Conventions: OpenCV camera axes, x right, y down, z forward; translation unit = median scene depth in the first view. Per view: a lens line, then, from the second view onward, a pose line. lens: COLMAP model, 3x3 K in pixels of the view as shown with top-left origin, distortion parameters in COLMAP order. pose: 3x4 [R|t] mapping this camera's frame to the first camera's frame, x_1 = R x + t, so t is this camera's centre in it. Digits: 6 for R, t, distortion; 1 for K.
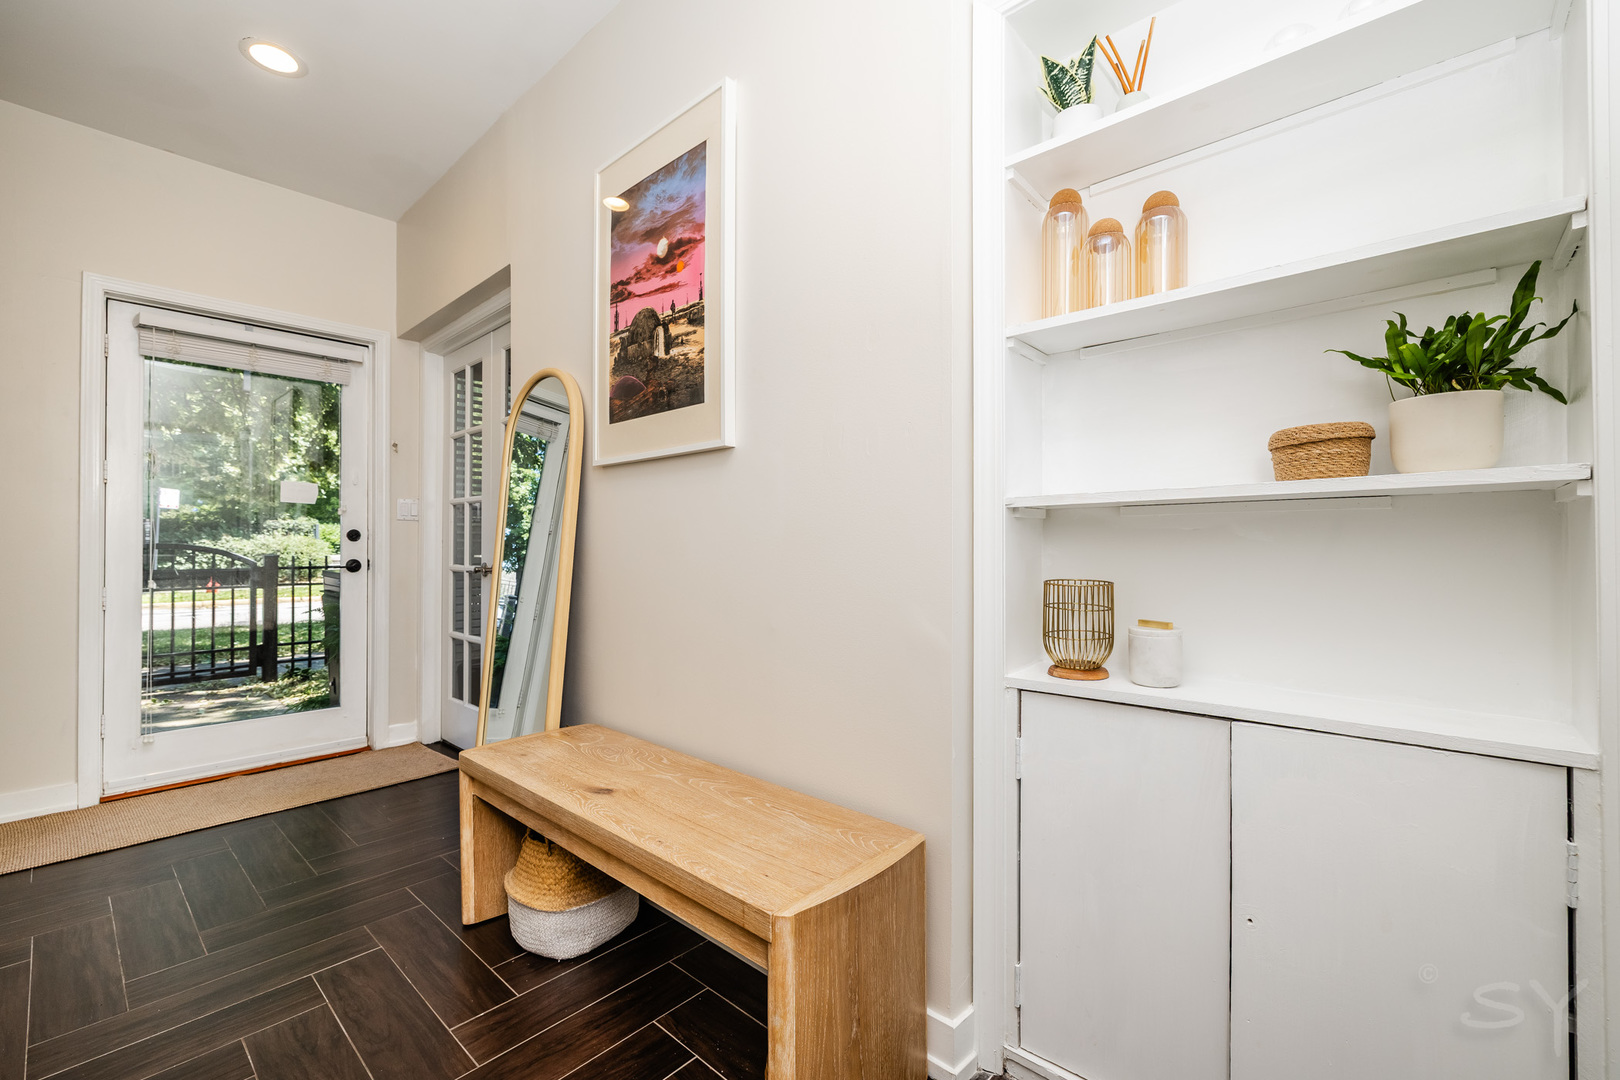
lens RADIAL K [[690.4, 0, 810.0], [0, 690.4, 540.0], [0, 0, 1]] dist [0.001338, 0.000109]
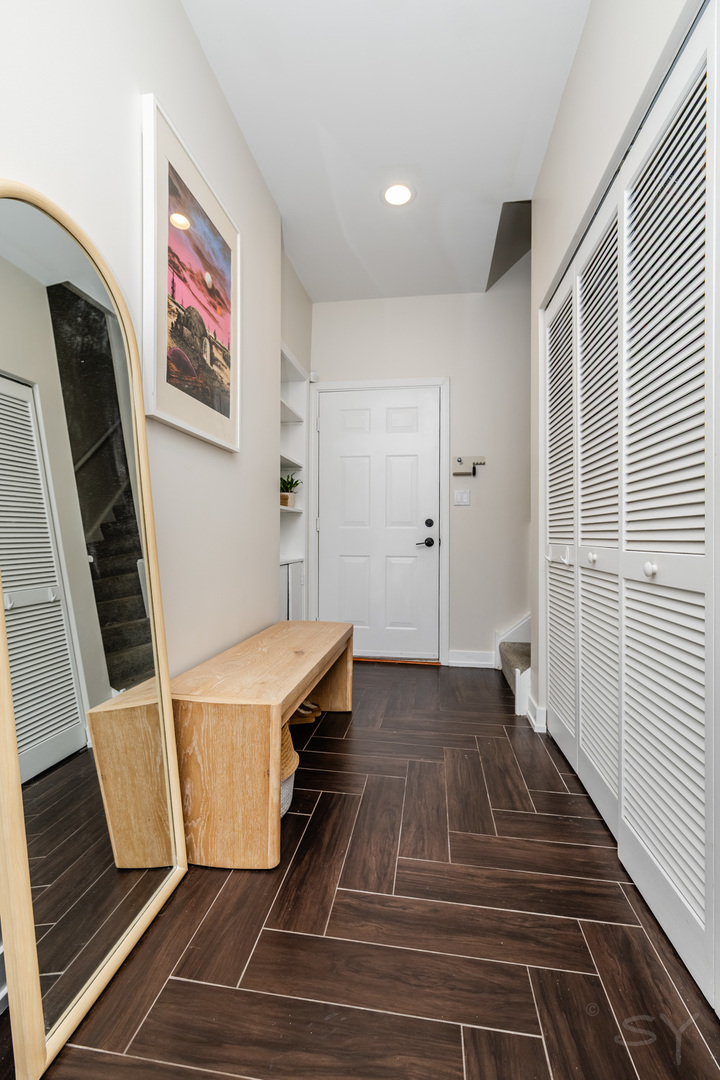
lens RADIAL K [[460.2, 0, 360.0], [0, 460.2, 540.0], [0, 0, 1]] dist [0.001338, 0.000109]
pose [[-0.549237, -0.012463, 0.835574, -1.179002], [-0.013232, 0.999893, 0.006216, 0.063679], [-0.835562, -0.007642, -0.549343, 1.320996]]
